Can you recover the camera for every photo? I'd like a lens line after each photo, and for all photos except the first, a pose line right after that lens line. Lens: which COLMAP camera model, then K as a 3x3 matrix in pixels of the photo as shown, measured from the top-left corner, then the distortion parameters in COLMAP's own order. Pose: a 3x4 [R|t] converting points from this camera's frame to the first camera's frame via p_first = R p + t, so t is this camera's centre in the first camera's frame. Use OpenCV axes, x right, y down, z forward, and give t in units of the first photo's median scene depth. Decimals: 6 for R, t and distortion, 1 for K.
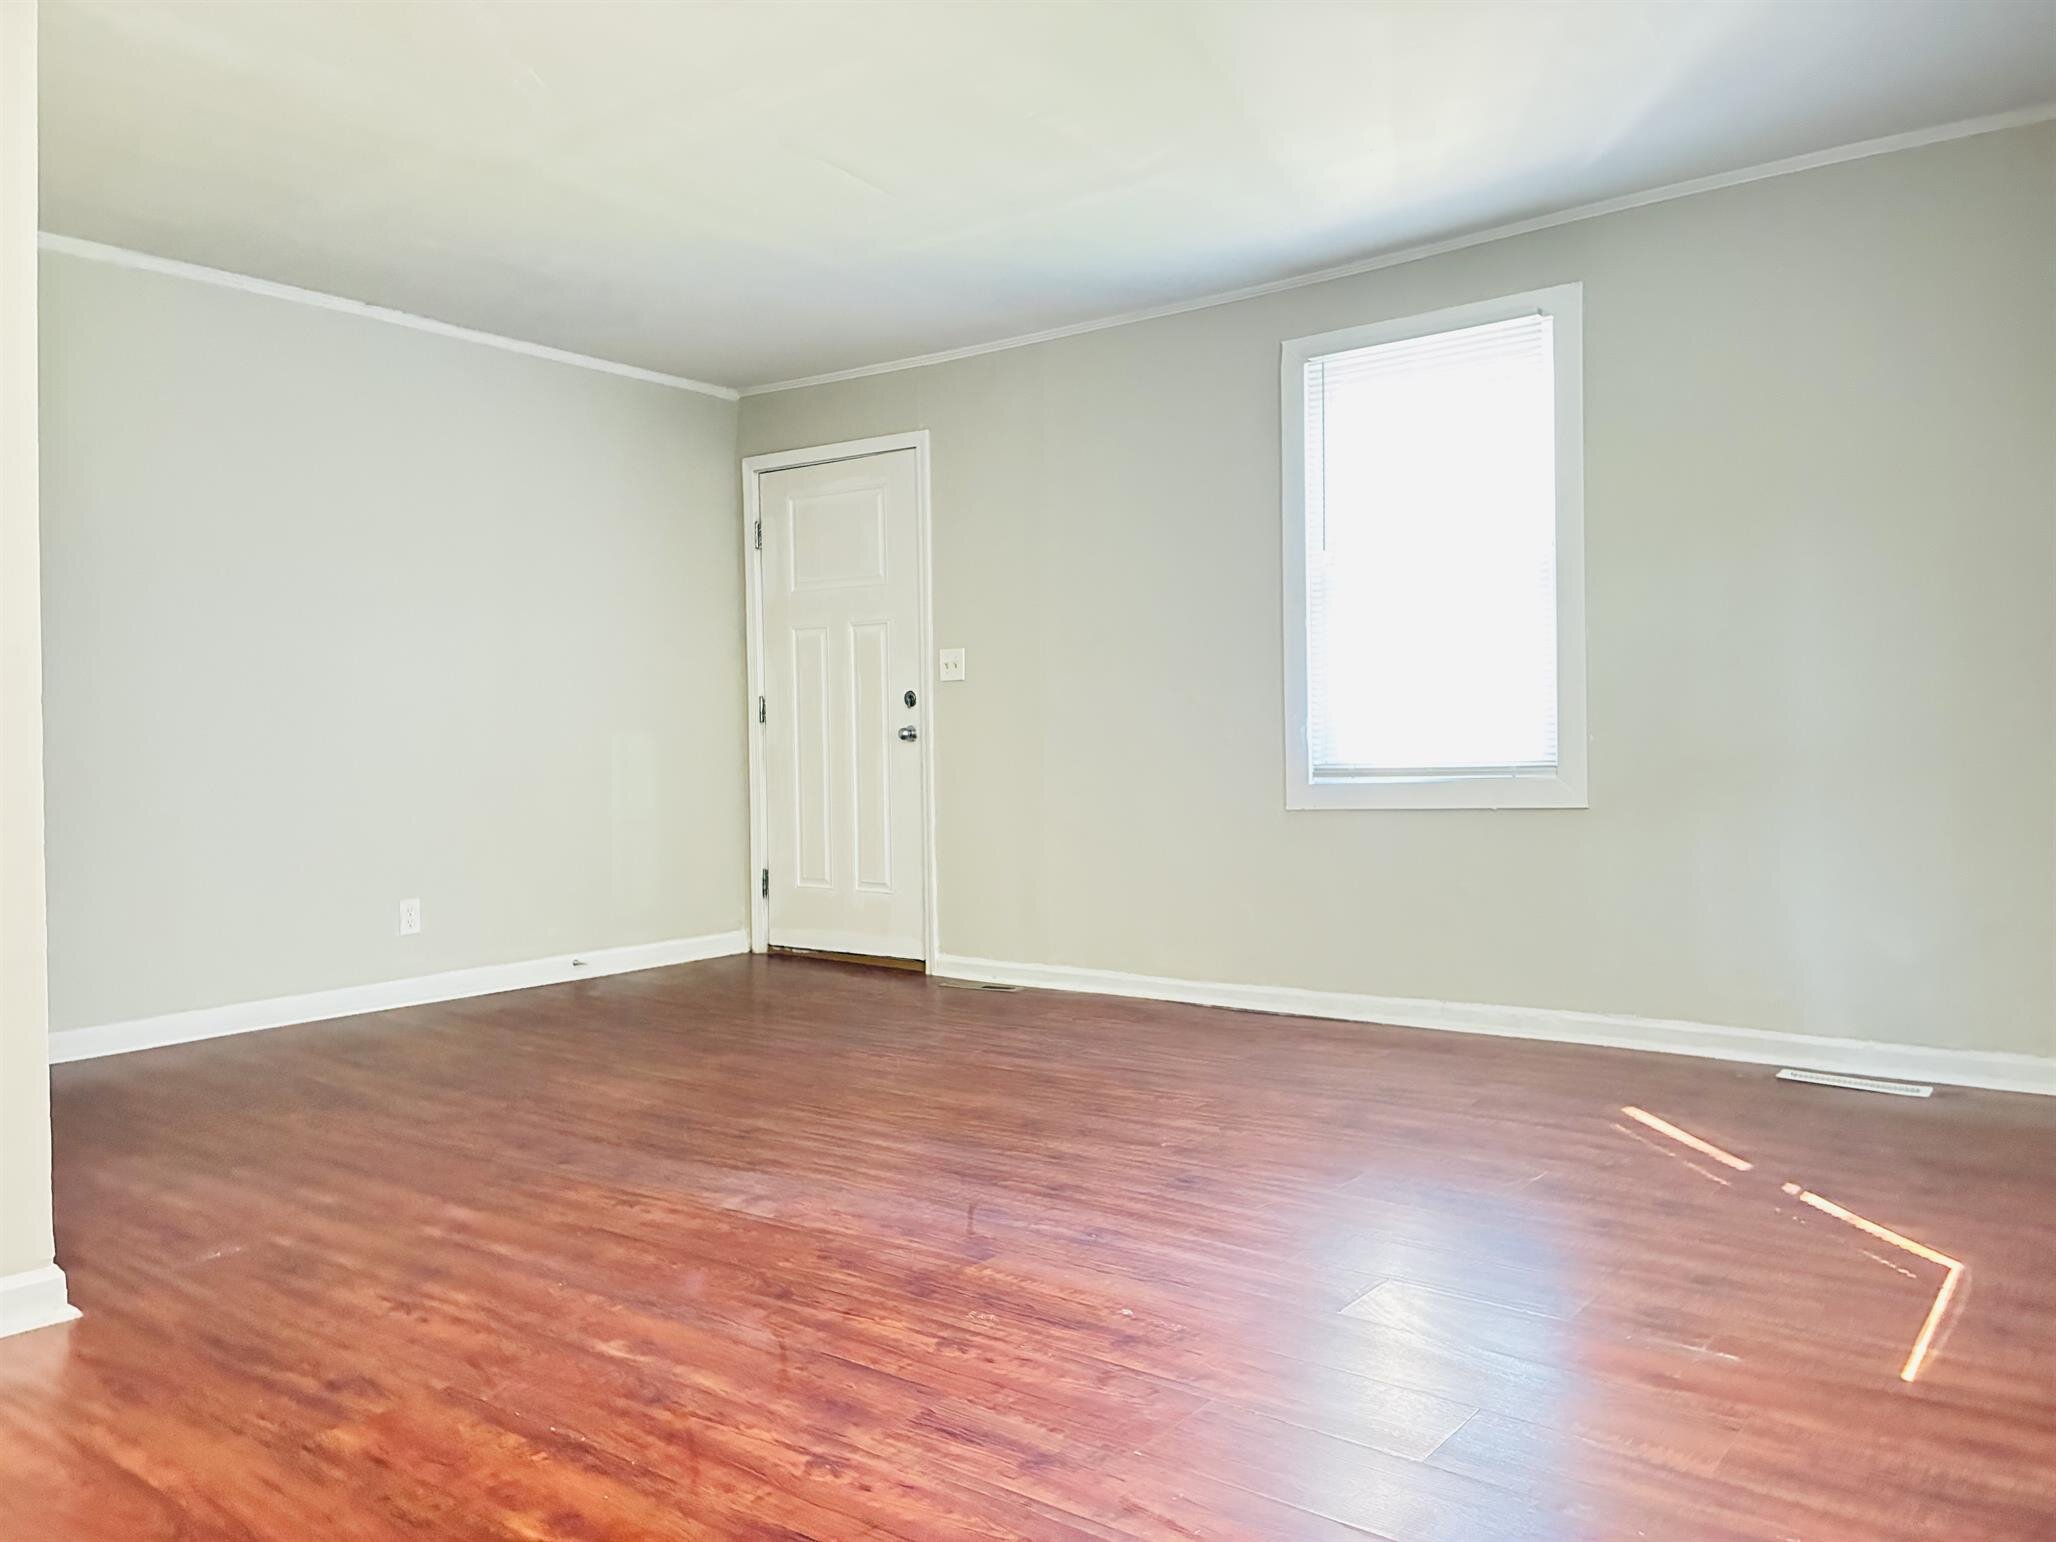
lens RADIAL K [[1626.1, 0, 1028.0], [0, 1626.1, 771.0], [0, 0, 1]] dist [-0.000624, -0.000377]
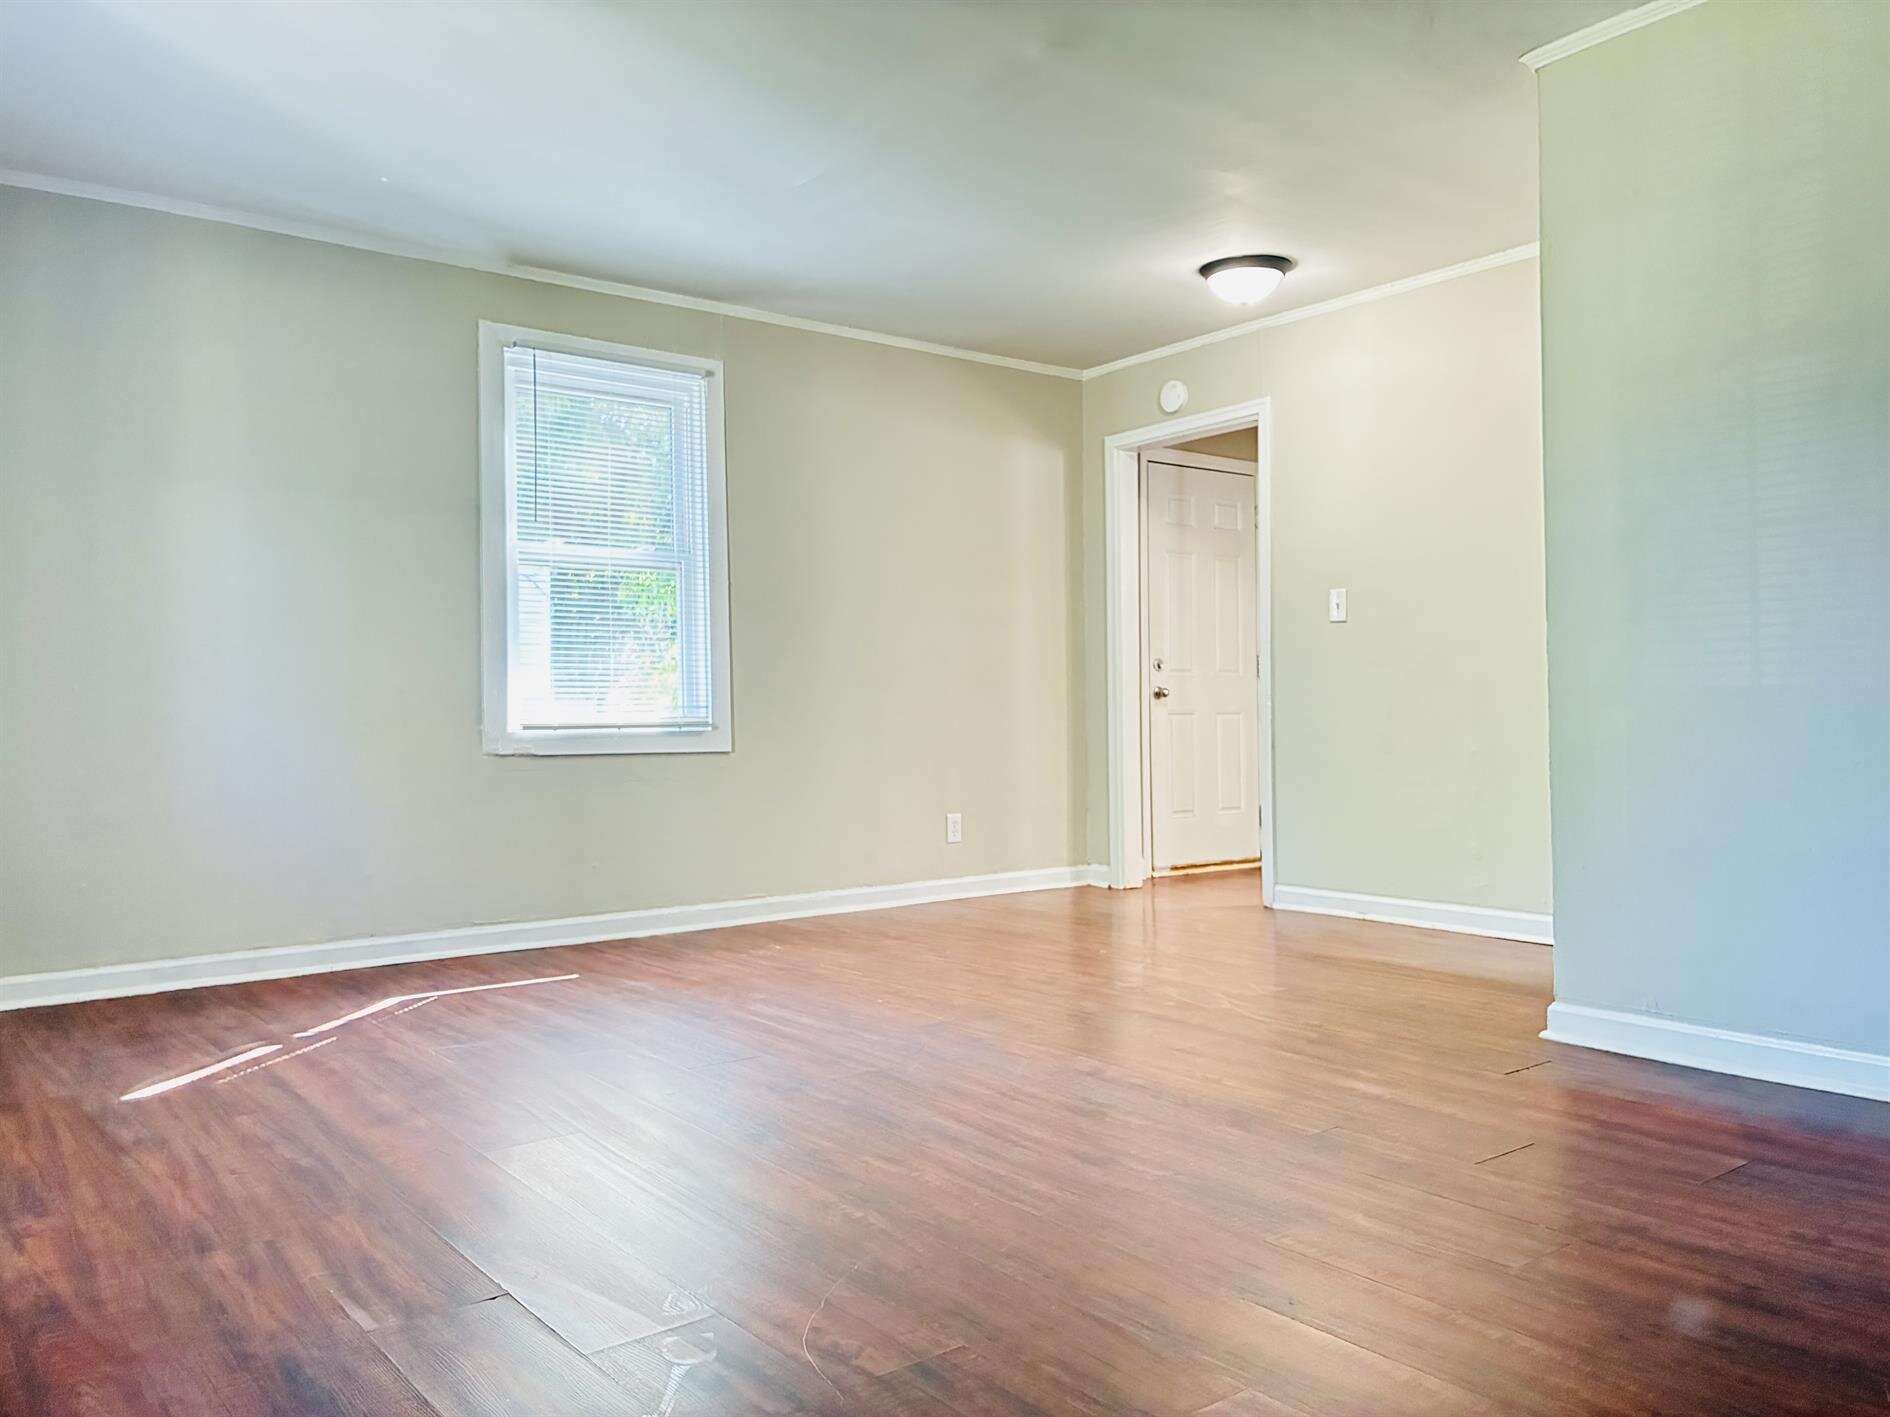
lens RADIAL K [[1420.6, 0, 929.1], [0, 1420.6, 704.8], [0, 0, 1]] dist [0.036764, -0.047334]
pose [[-0.966970, 0.032763, 0.252776, -0.320389], [0.036473, 0.999285, 0.010001, -0.003061], [-0.252267, 0.018890, -0.967473, 2.009881]]
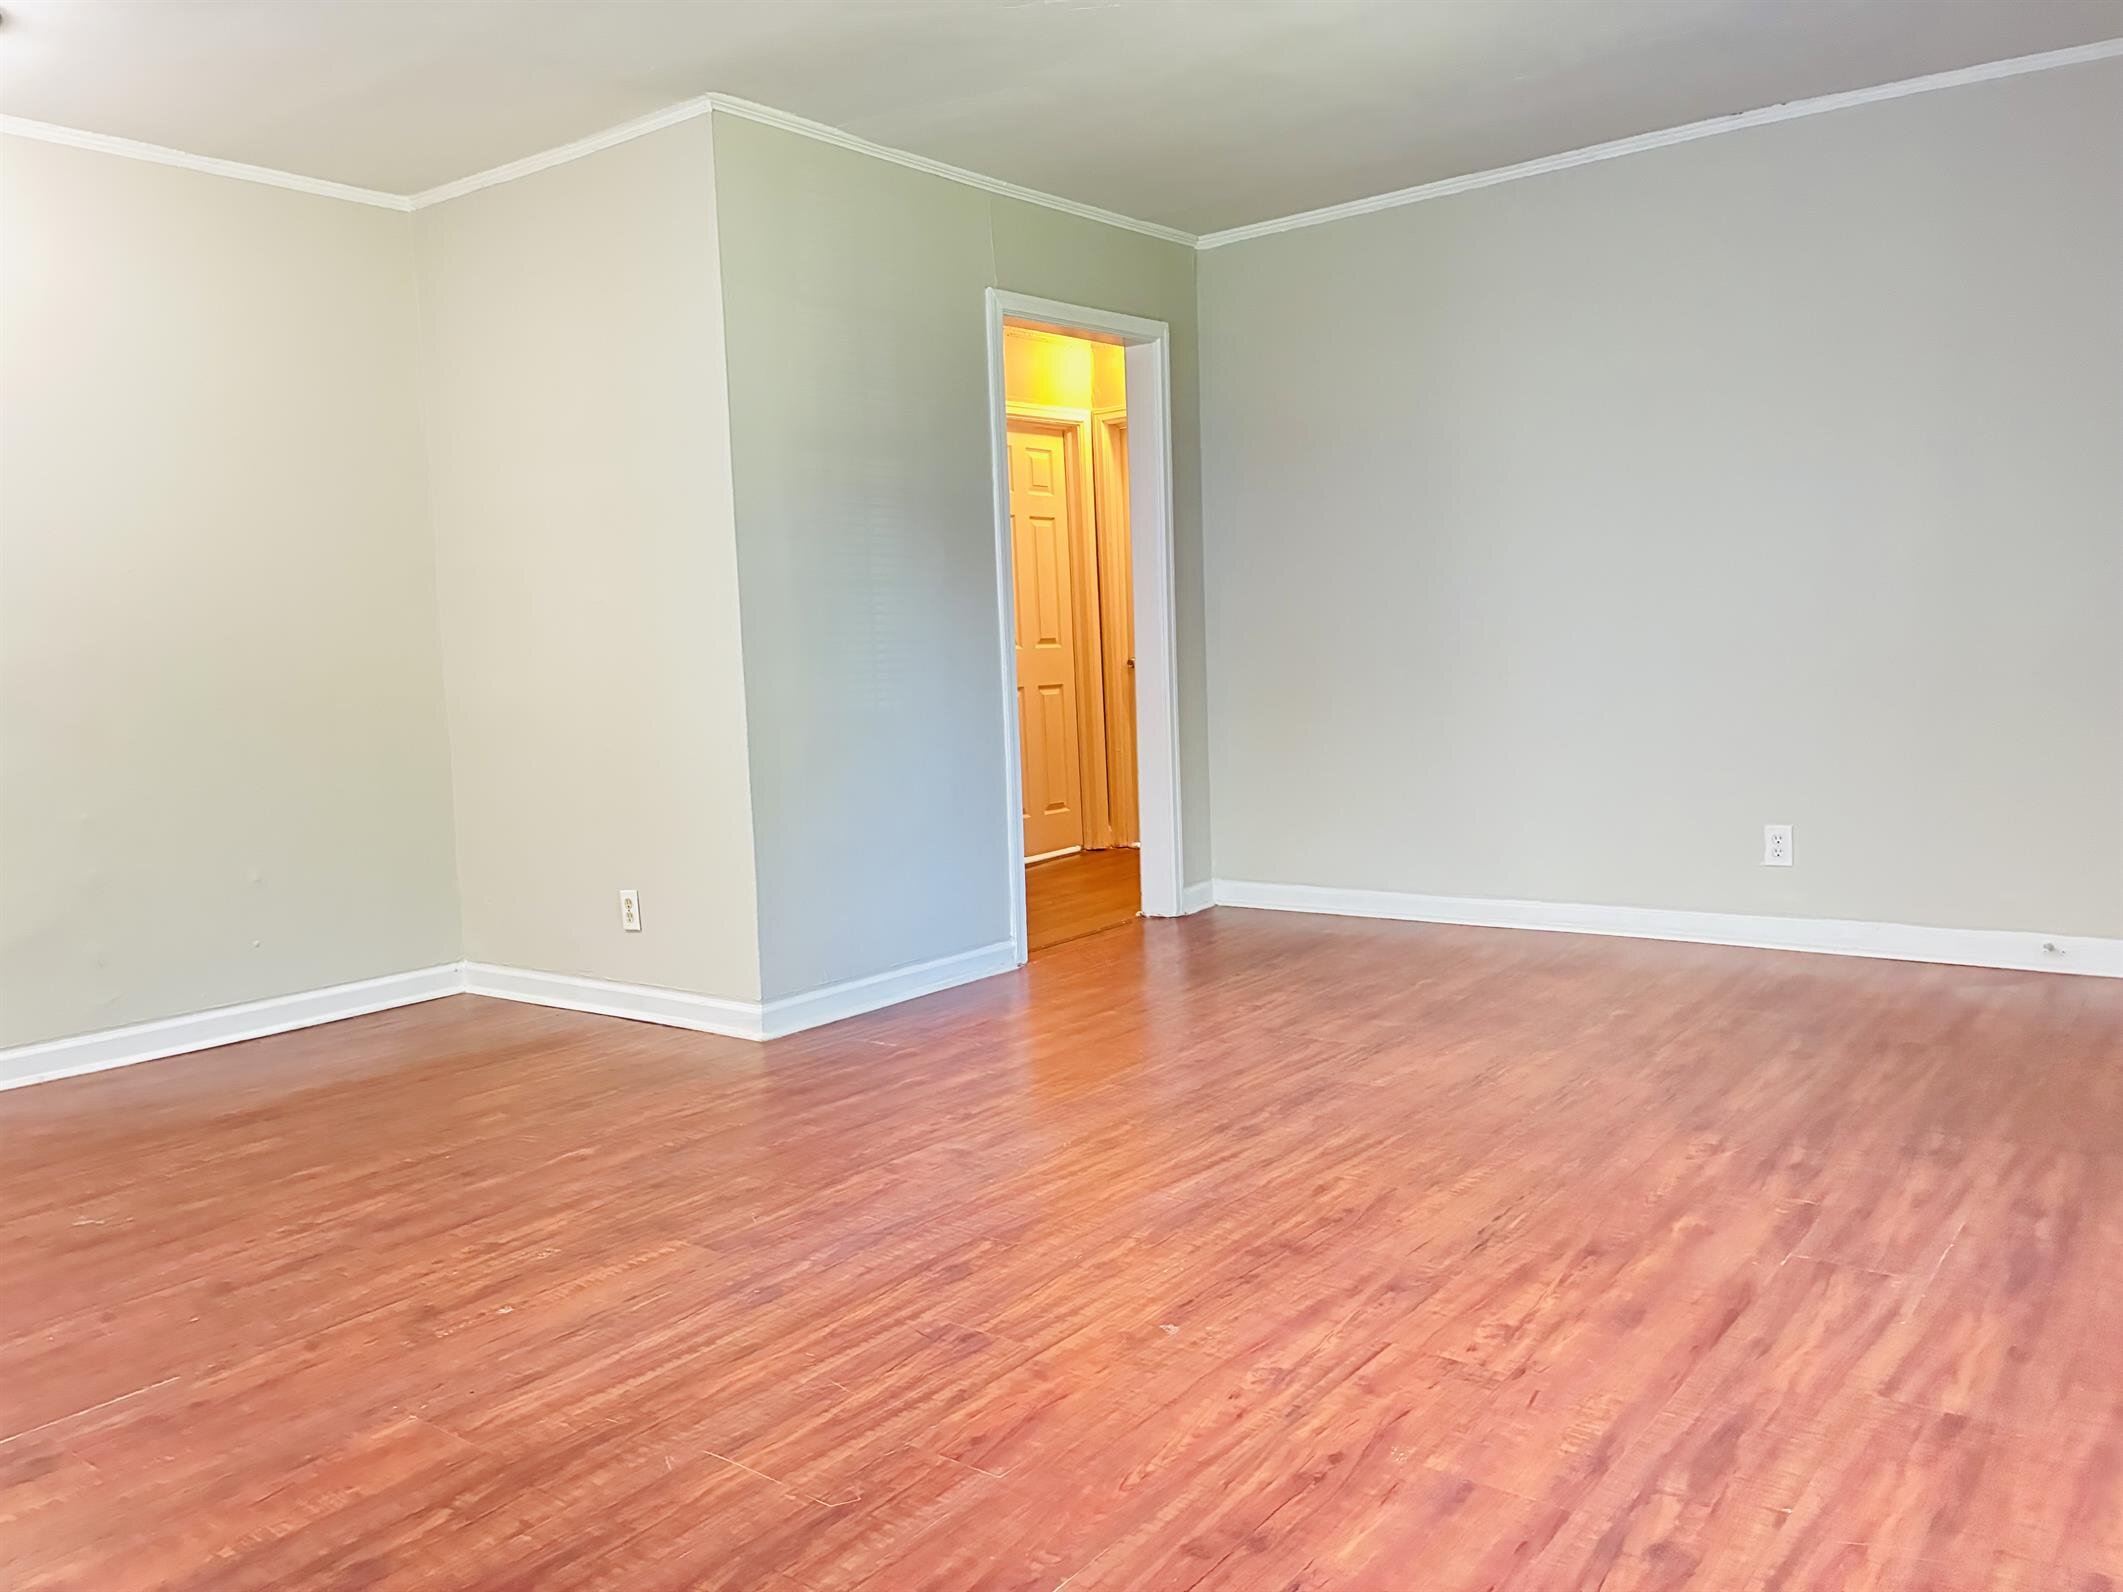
lens RADIAL K [[1595.7, 0, 1043.6], [0, 1595.7, 791.9], [0, 0, 1]] dist [0.036764, -0.047334]
pose [[-0.009240, 0.113545, -0.993490, 0.803946], [0.015587, 0.993428, 0.113393, -0.070384], [0.999836, -0.014437, -0.010950, 1.087735]]
